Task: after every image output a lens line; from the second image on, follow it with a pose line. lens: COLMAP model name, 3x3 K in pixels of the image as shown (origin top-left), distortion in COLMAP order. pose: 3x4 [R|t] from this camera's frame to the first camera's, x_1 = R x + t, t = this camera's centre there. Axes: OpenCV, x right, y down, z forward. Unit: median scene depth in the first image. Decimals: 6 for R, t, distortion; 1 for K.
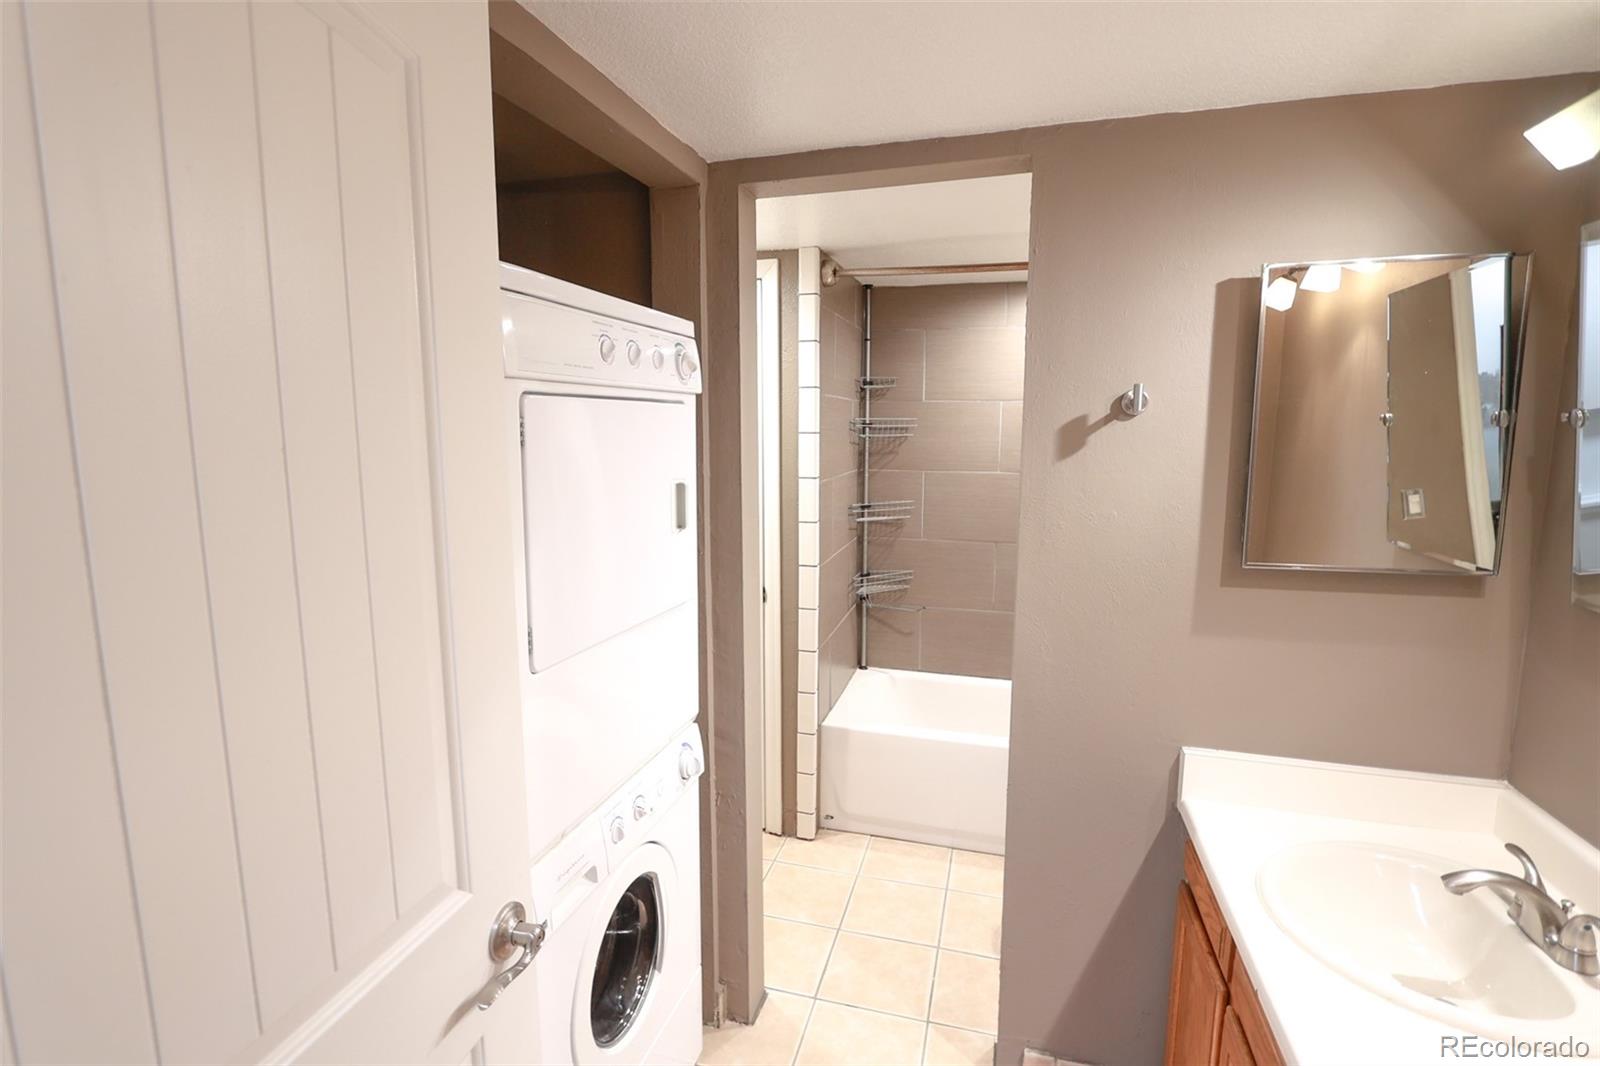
lens RADIAL K [[778.0, 0, 794.2], [0, 778.0, 532.9], [0, 0, 1]] dist [-0.006015, -0.001060]
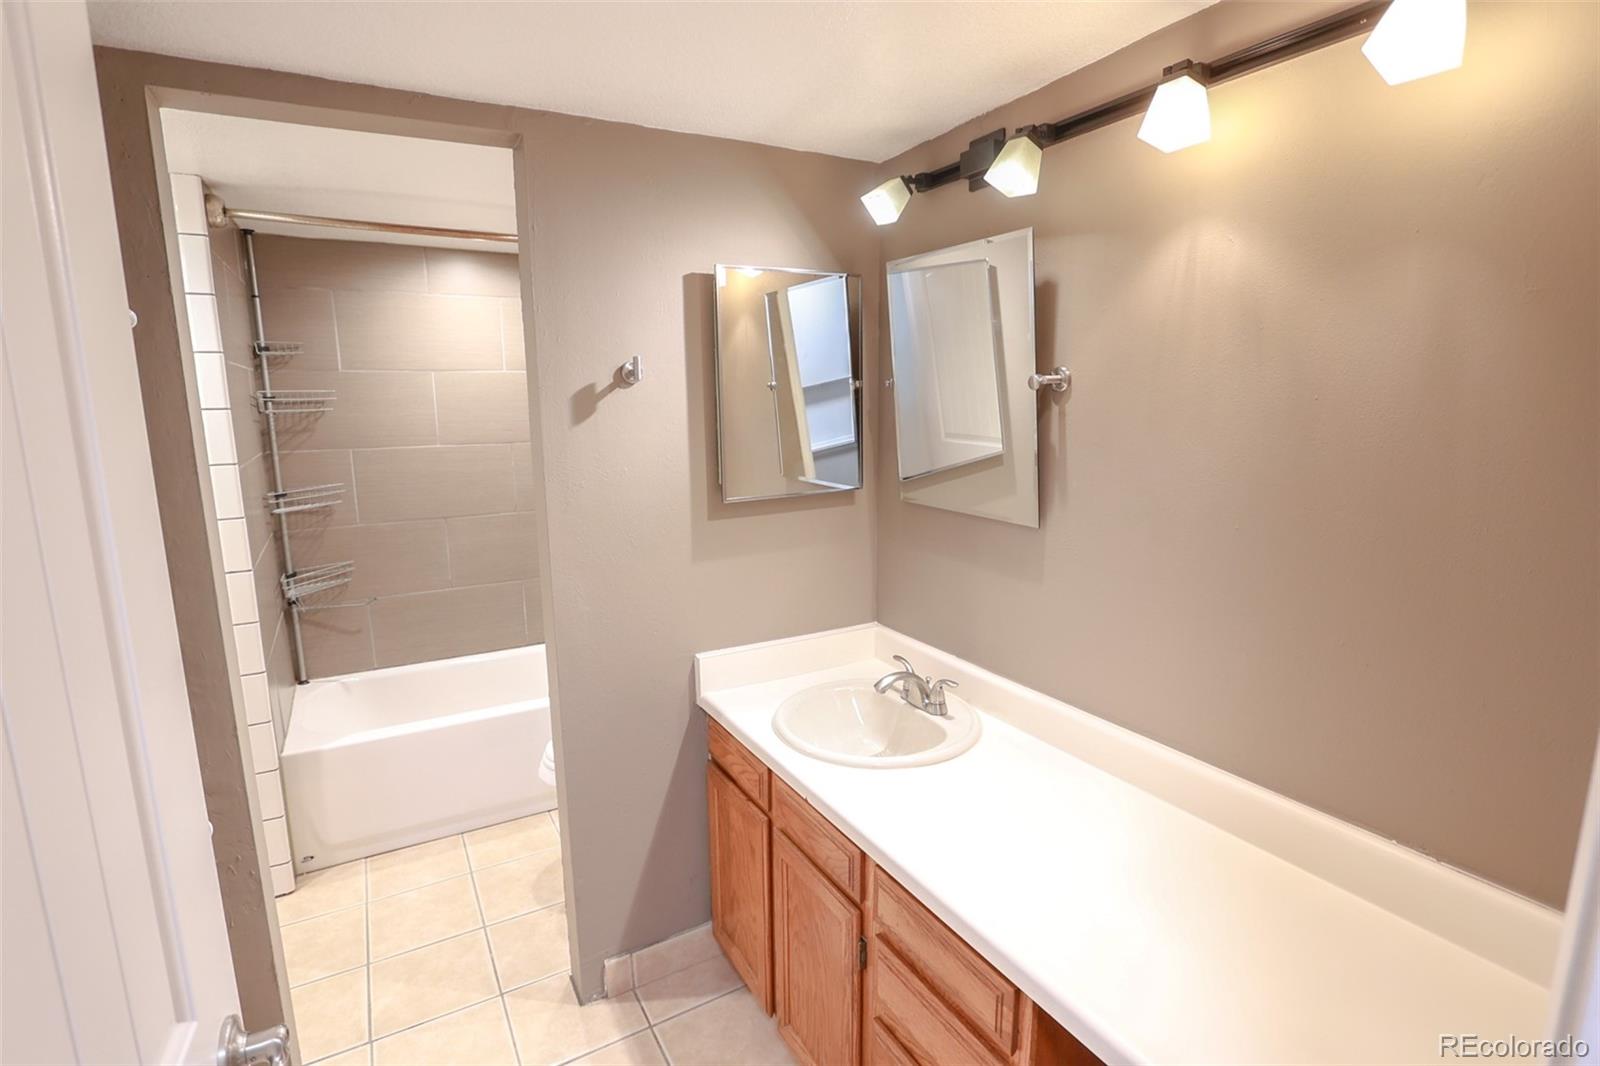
lens RADIAL K [[778.0, 0, 798.1], [0, 778.0, 530.2], [0, 0, 1]] dist [-0.006015, -0.001060]
pose [[0.696561, -0.134216, 0.704833, -0.146991], [0.112486, 0.990629, 0.077473, 0.002065], [-0.708625, 0.025319, 0.705131, 0.006898]]
